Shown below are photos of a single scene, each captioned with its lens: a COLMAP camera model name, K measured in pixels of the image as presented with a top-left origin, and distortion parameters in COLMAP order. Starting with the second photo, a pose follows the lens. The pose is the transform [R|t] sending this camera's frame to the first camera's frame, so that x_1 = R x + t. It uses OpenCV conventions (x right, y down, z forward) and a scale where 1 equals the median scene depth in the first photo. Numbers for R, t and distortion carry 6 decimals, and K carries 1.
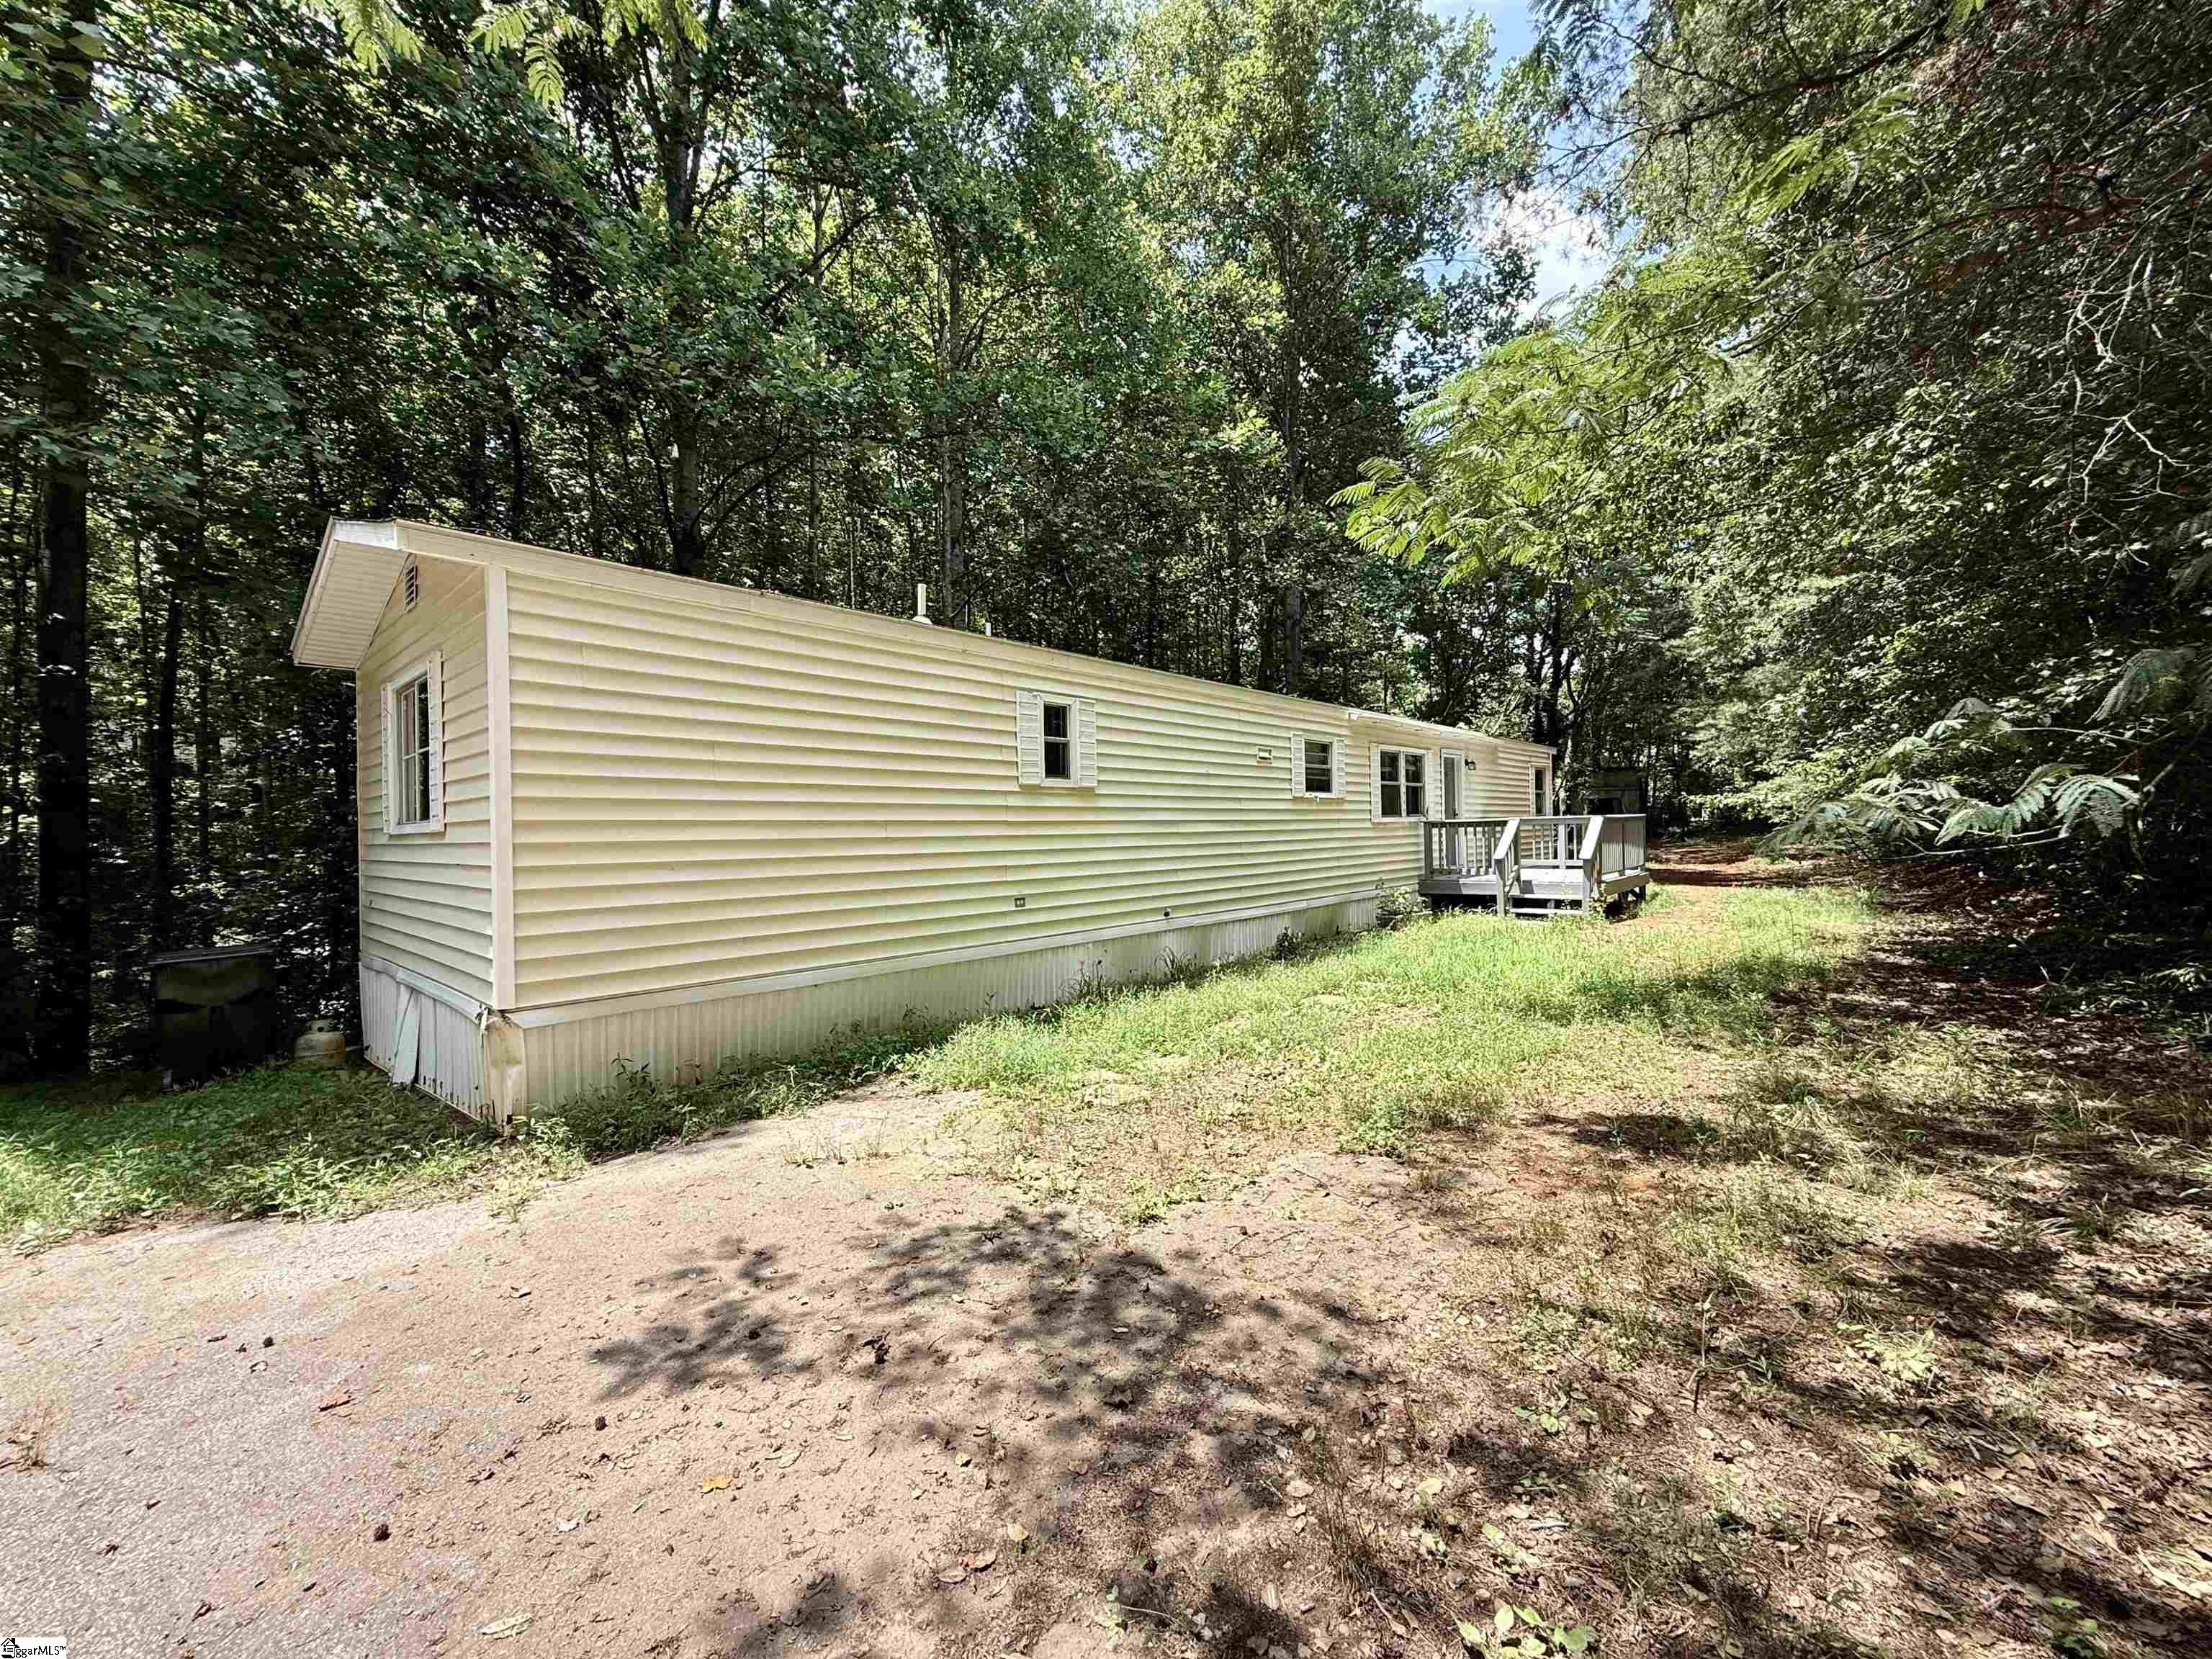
lens RADIAL K [[880.0, 0, 1101.2], [0, 880.0, 831.0], [0, 0, 1]] dist [-0.001620, 0.000408]
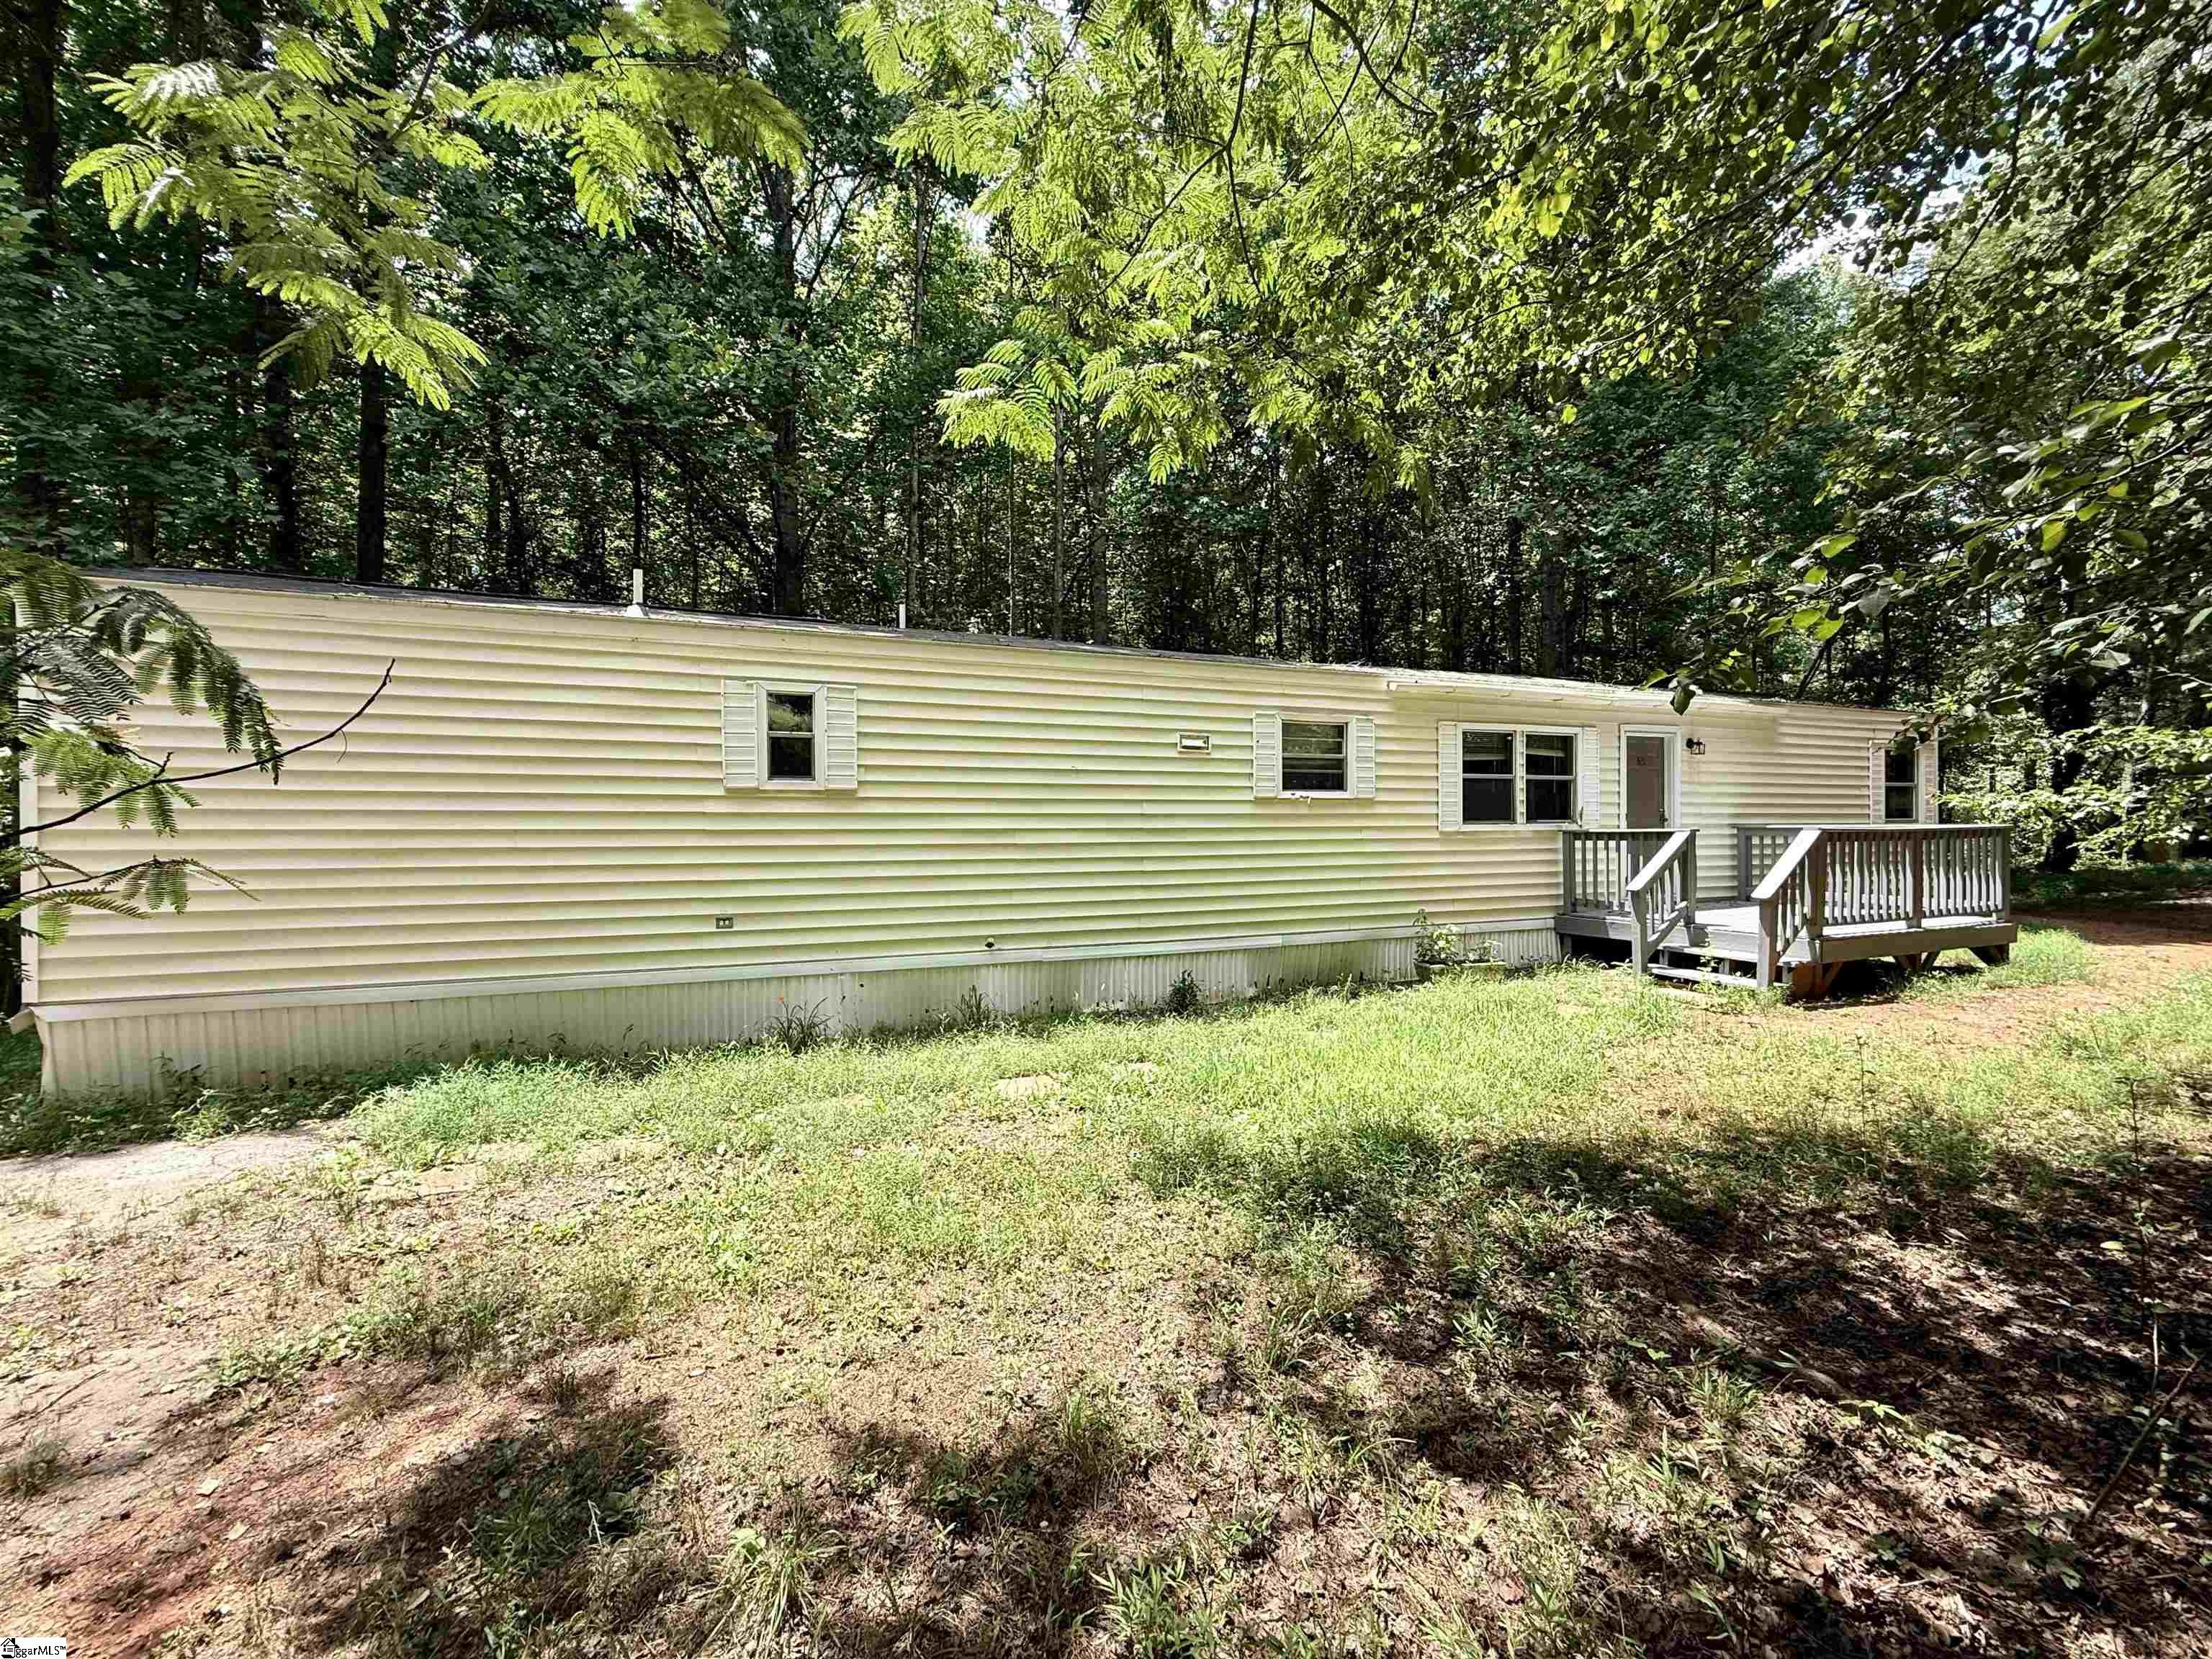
lens RADIAL K [[880.0, 0, 1101.2], [0, 880.0, 831.0], [0, 0, 1]] dist [-0.001620, 0.000408]
pose [[0.897921, 0.017596, -0.439804, 0.419568], [-0.013191, 0.999828, 0.013070, -0.017657], [0.439958, -0.005934, 0.897999, 0.256407]]
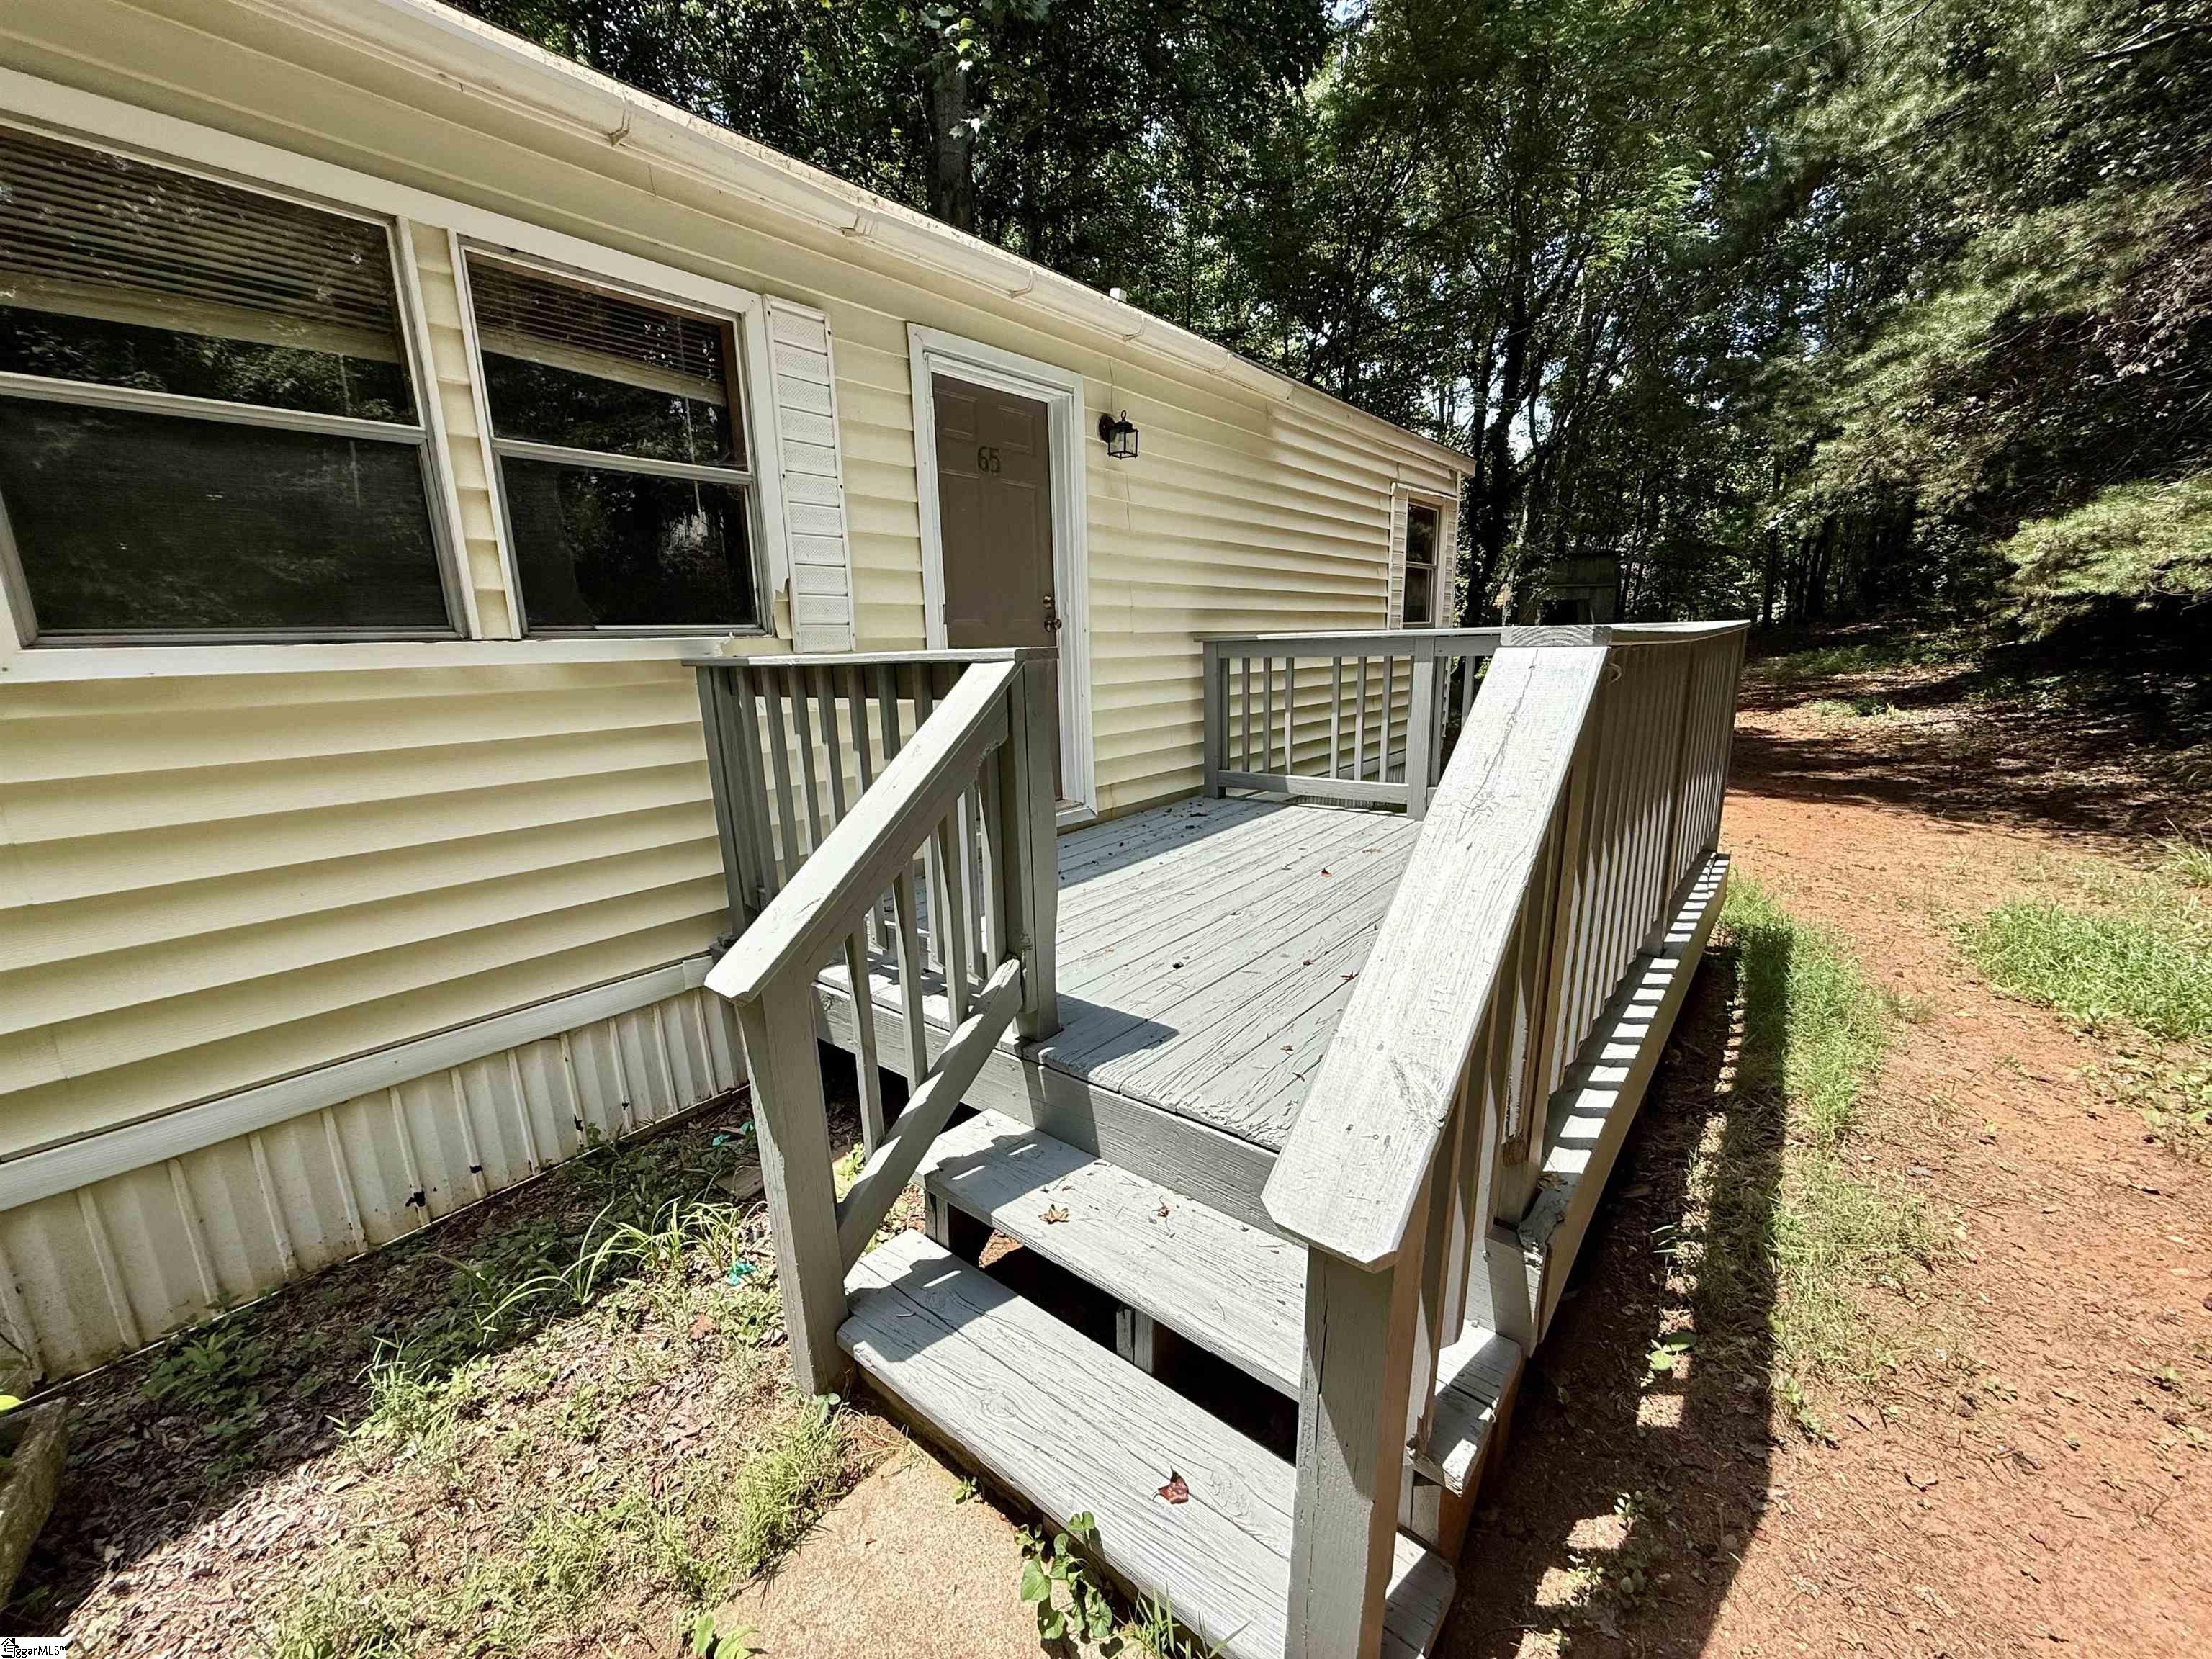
lens RADIAL K [[880.0, 0, 1101.2], [0, 880.0, 831.0], [0, 0, 1]] dist [-0.001620, 0.000408]
pose [[0.998749, -0.019449, 0.046072, 0.545128], [0.009531, 0.978417, 0.206422, -0.015953], [-0.049092, -0.205724, 0.977378, 0.965633]]
